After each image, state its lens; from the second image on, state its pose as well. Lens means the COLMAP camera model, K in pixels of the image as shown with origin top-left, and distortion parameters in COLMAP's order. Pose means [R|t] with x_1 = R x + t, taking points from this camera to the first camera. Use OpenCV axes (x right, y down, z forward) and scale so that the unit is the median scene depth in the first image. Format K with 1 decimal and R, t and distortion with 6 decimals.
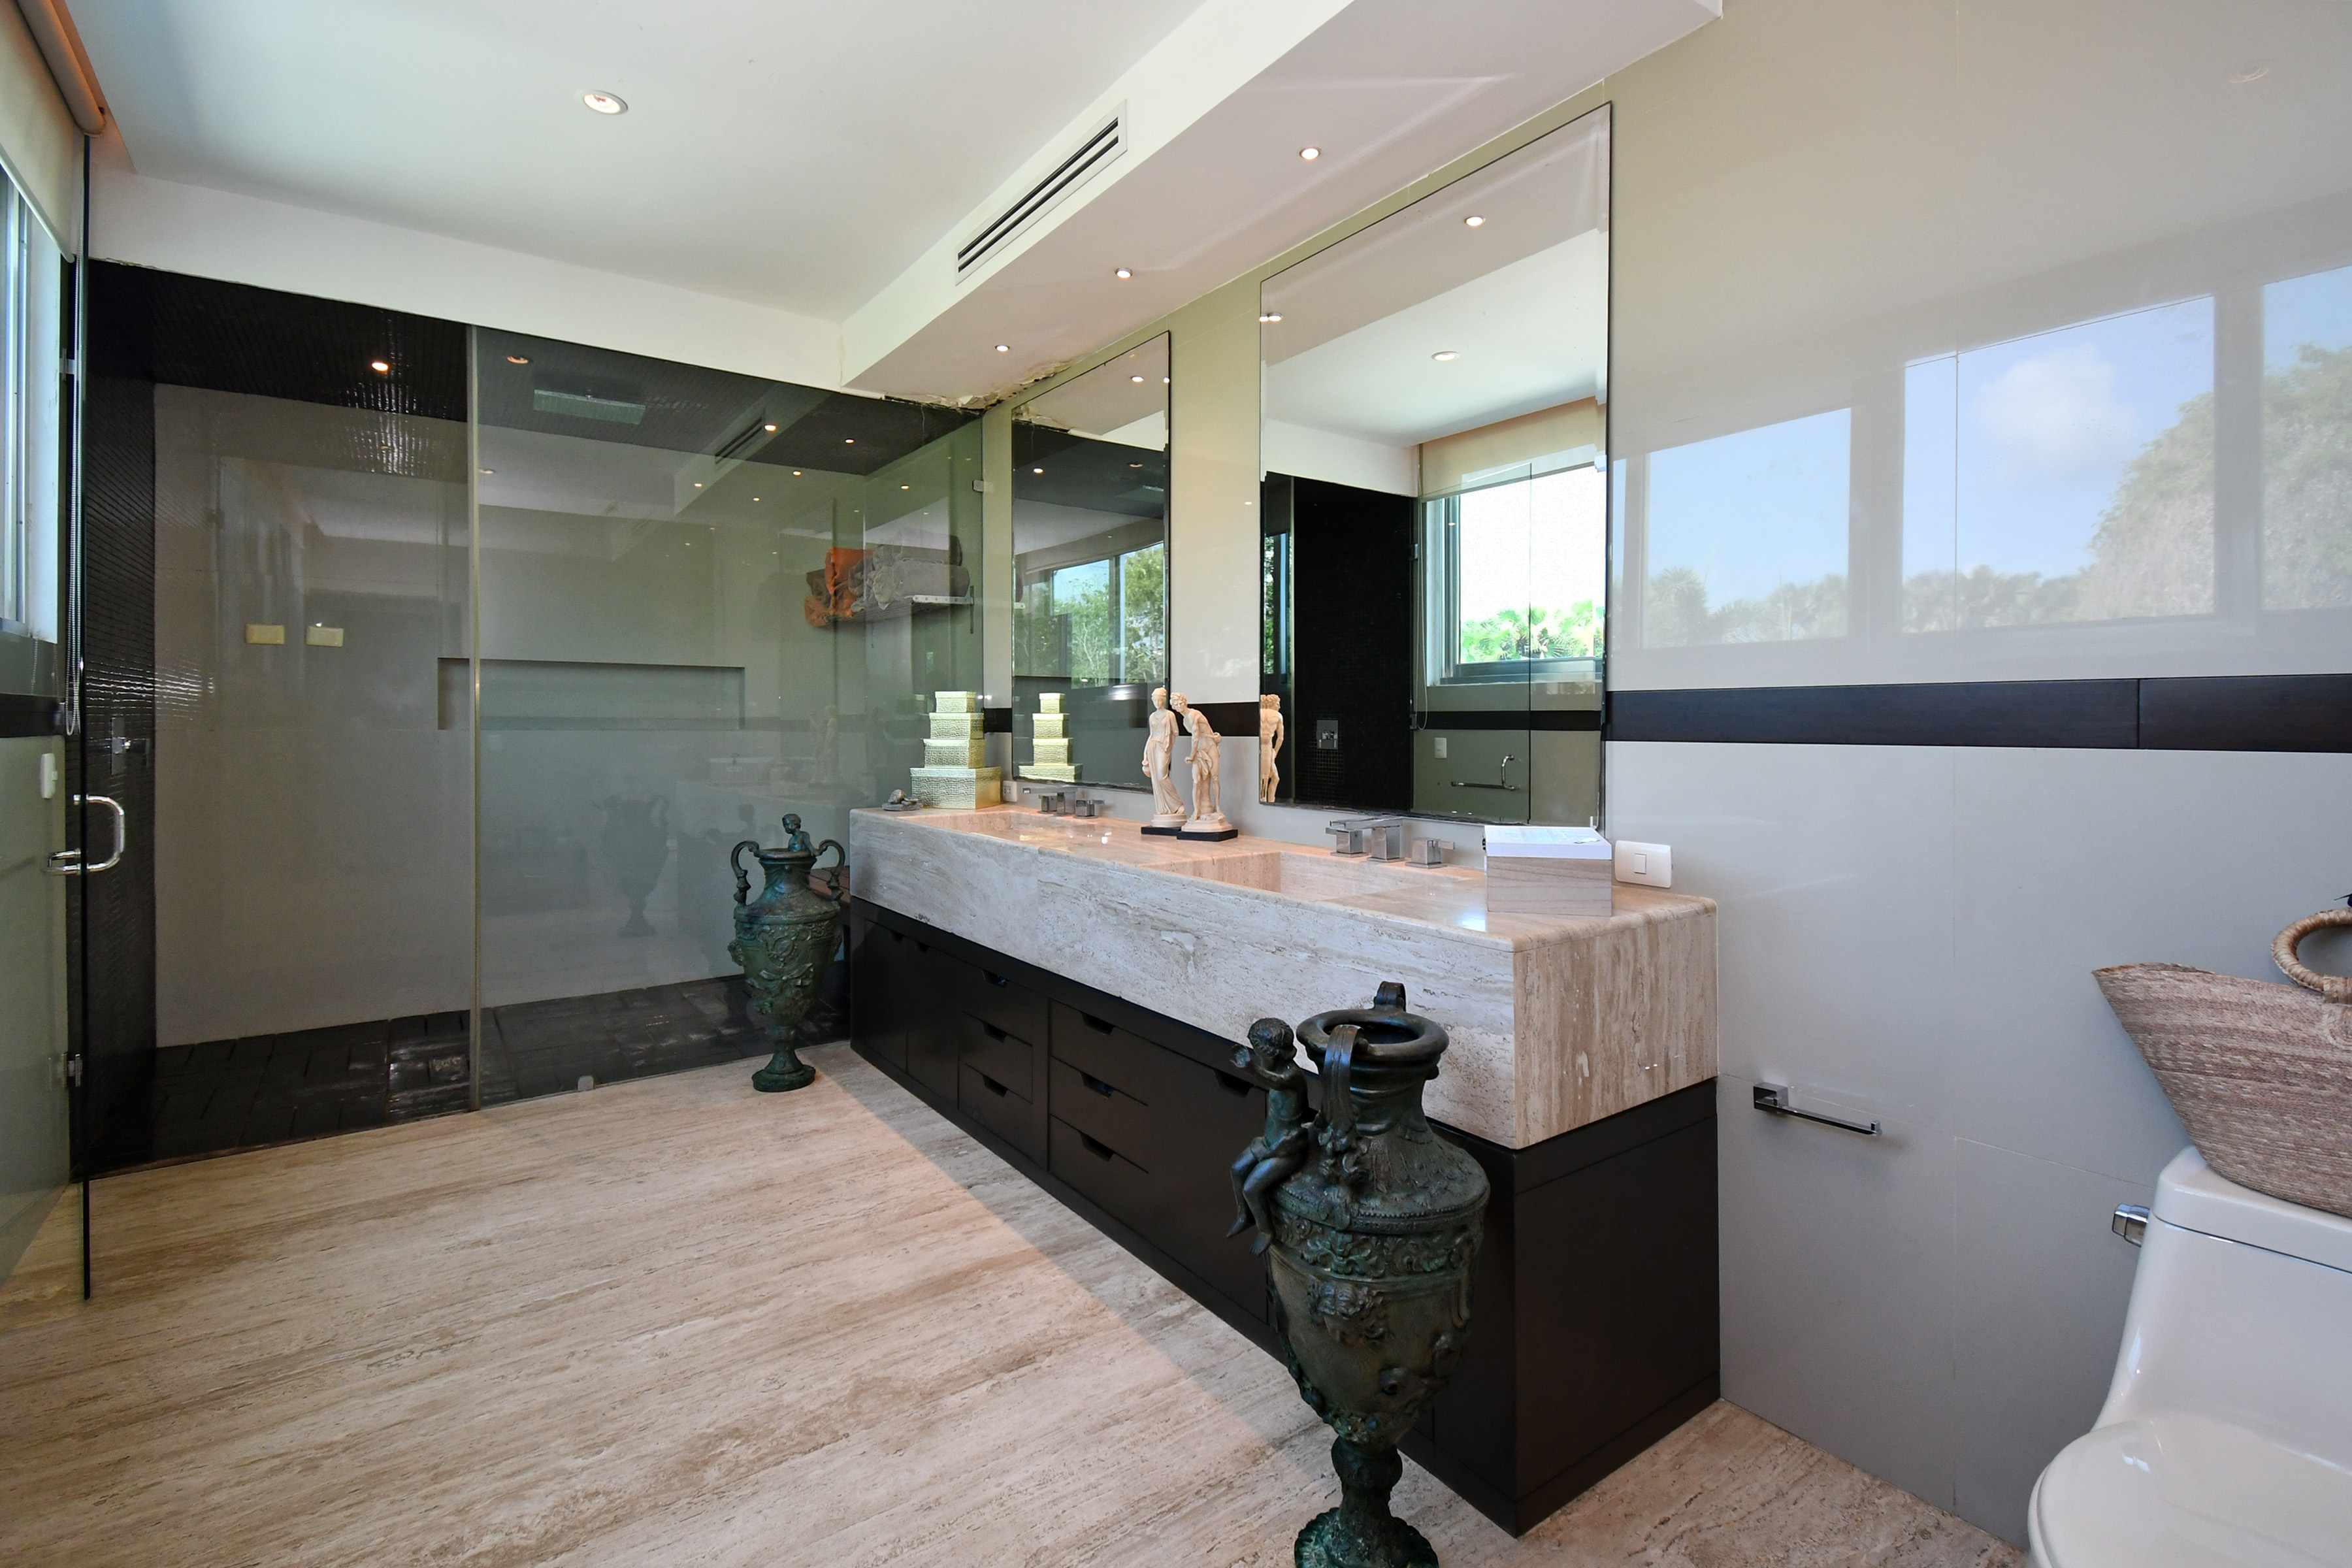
lens RADIAL K [[1090.8, 0, 1182.3], [0, 1090.8, 732.6], [0, 0, 1]] dist [0.023546, -0.026210]
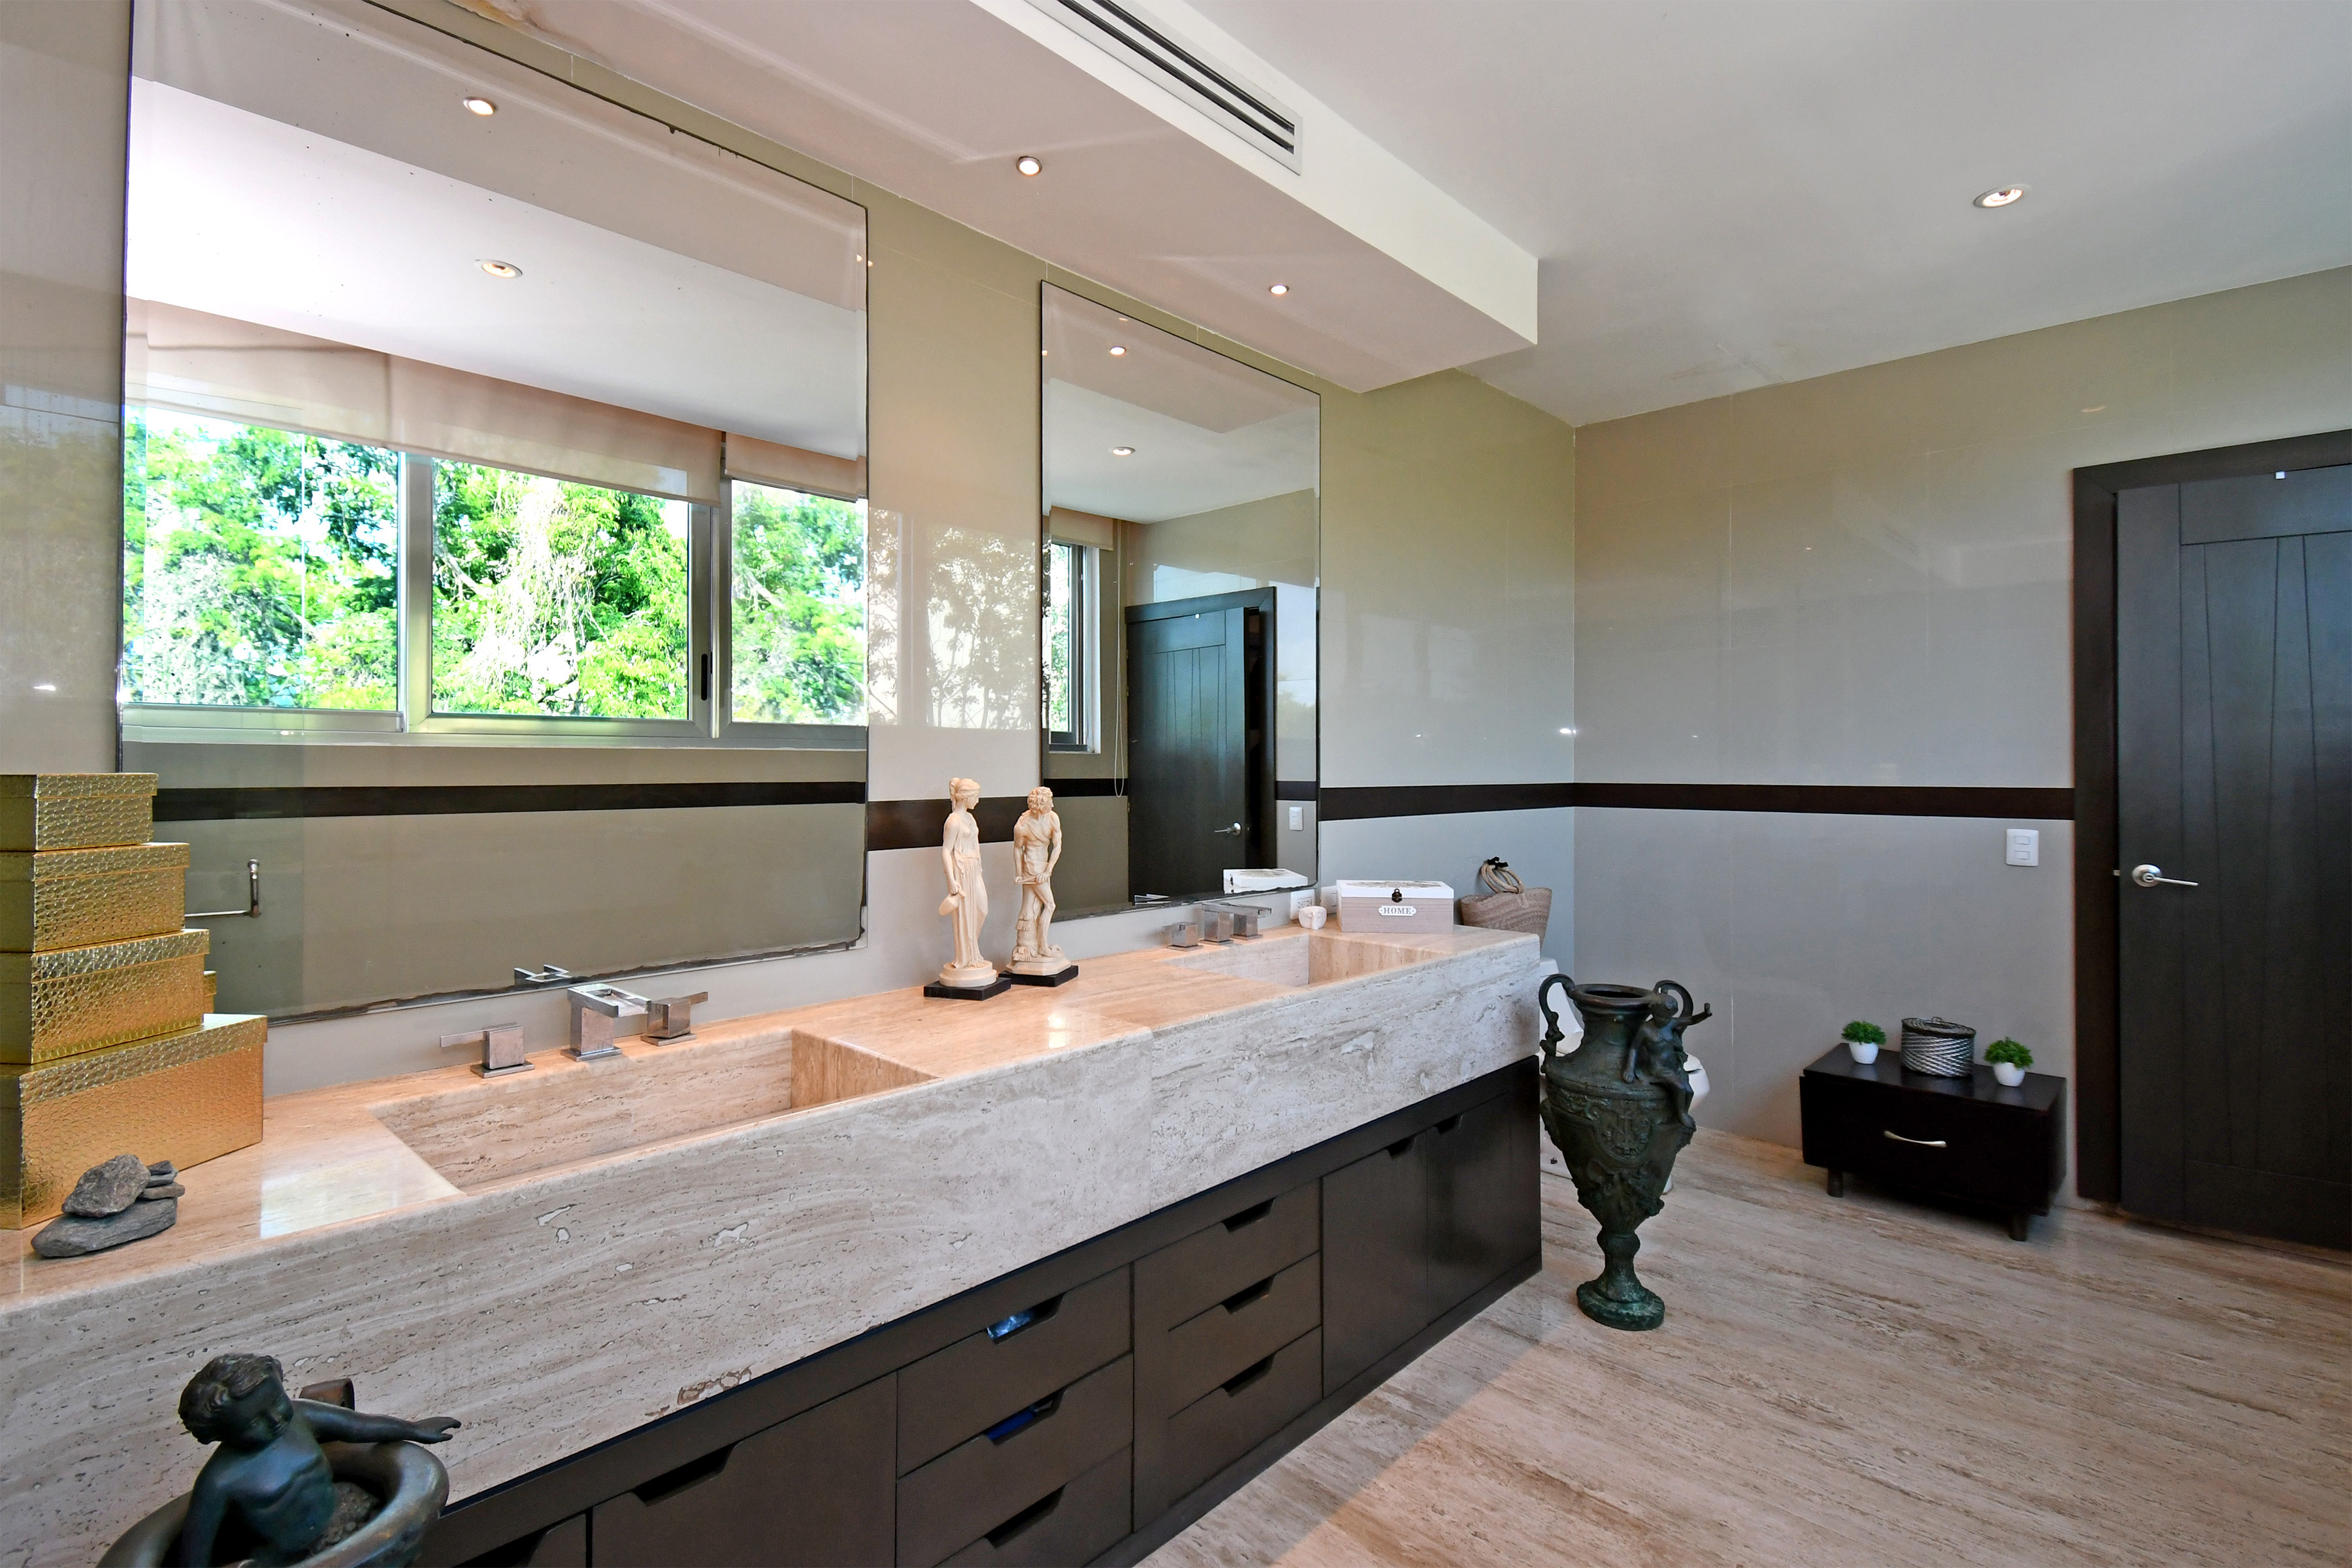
lens RADIAL K [[1090.8, 0, 1182.3], [0, 1090.8, 732.6], [0, 0, 1]] dist [0.023546, -0.026210]
pose [[-0.195875, 0.022336, 0.980374, -0.941591], [-0.003886, 0.999715, -0.023553, -0.068504], [-0.980621, -0.008423, -0.195733, 1.338343]]
